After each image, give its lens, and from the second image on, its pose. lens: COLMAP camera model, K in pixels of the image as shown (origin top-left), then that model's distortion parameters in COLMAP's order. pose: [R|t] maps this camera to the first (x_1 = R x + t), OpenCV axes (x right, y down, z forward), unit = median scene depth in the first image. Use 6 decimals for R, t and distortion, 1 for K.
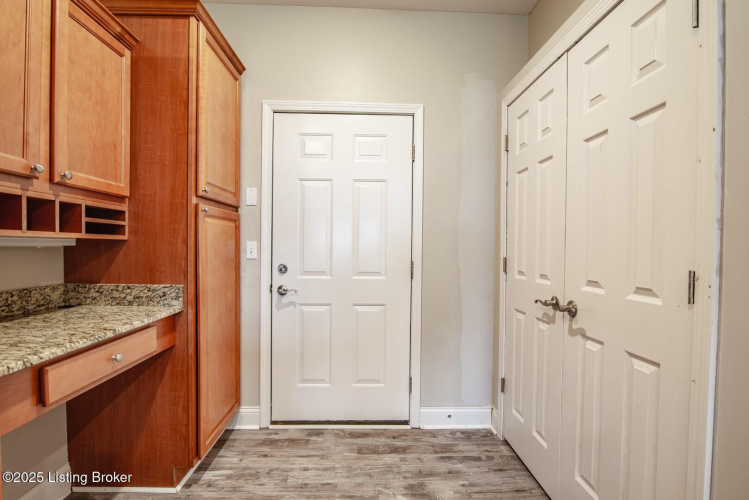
lens RADIAL K [[369.3, 0, 372.5], [0, 369.3, 254.2], [0, 0, 1]] dist [-0.032209, -0.000077]
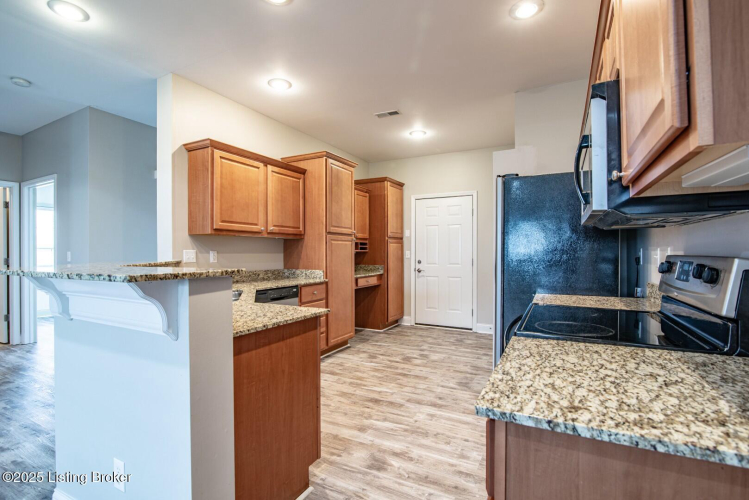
lens RADIAL K [[358.2, 0, 372.0], [0, 358.2, 249.8], [0, 0, 1]] dist [-0.017364, 0.000245]
pose [[0.873489, -0.015464, -0.486598, 0.730582], [0.002335, 0.999617, -0.027575, 0.027091], [0.486838, 0.022950, 0.873191, -1.419339]]
